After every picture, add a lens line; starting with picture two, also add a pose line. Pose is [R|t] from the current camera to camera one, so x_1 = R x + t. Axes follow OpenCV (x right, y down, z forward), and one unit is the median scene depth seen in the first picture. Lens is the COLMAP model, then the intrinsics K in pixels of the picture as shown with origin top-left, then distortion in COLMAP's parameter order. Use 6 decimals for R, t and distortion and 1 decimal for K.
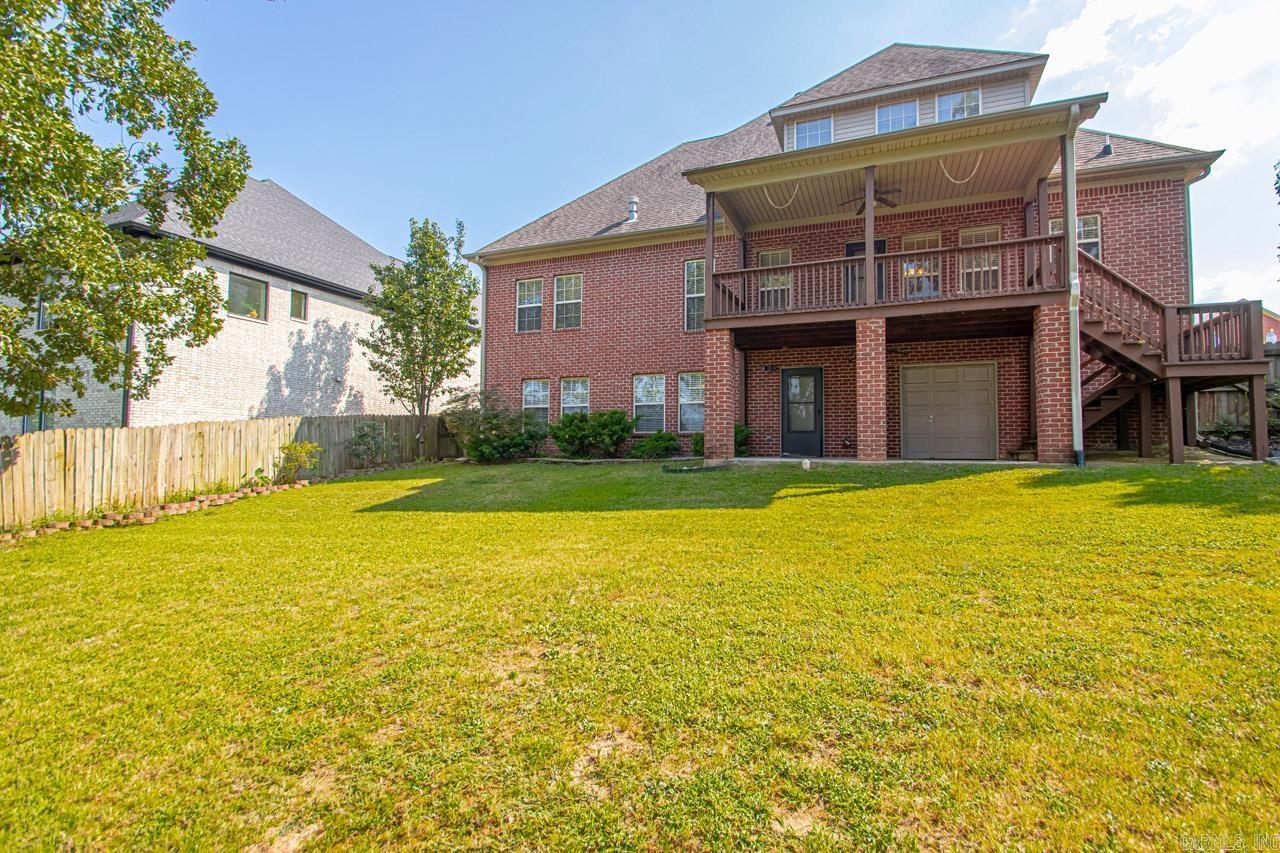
lens RADIAL K [[593.3, 0, 644.4], [0, 593.3, 423.6], [0, 0, 1]] dist [0.011636, -0.016228]
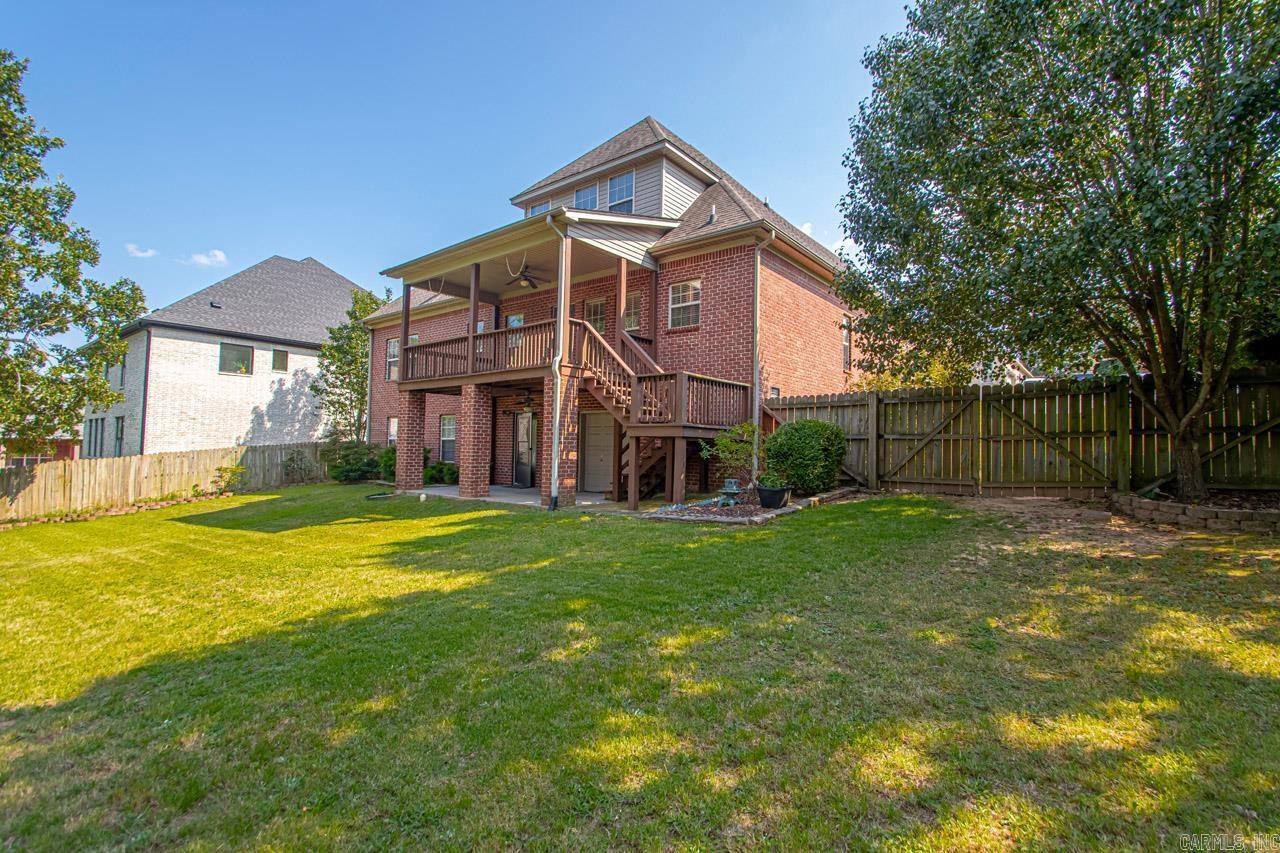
lens RADIAL K [[593.3, 0, 653.7], [0, 593.3, 423.7], [0, 0, 1]] dist [0.011636, -0.016228]
pose [[0.958352, -0.004550, -0.285552, 0.666209], [0.004978, 0.999987, 0.000772, -0.054197], [0.285545, -0.002161, 0.958363, -0.066521]]
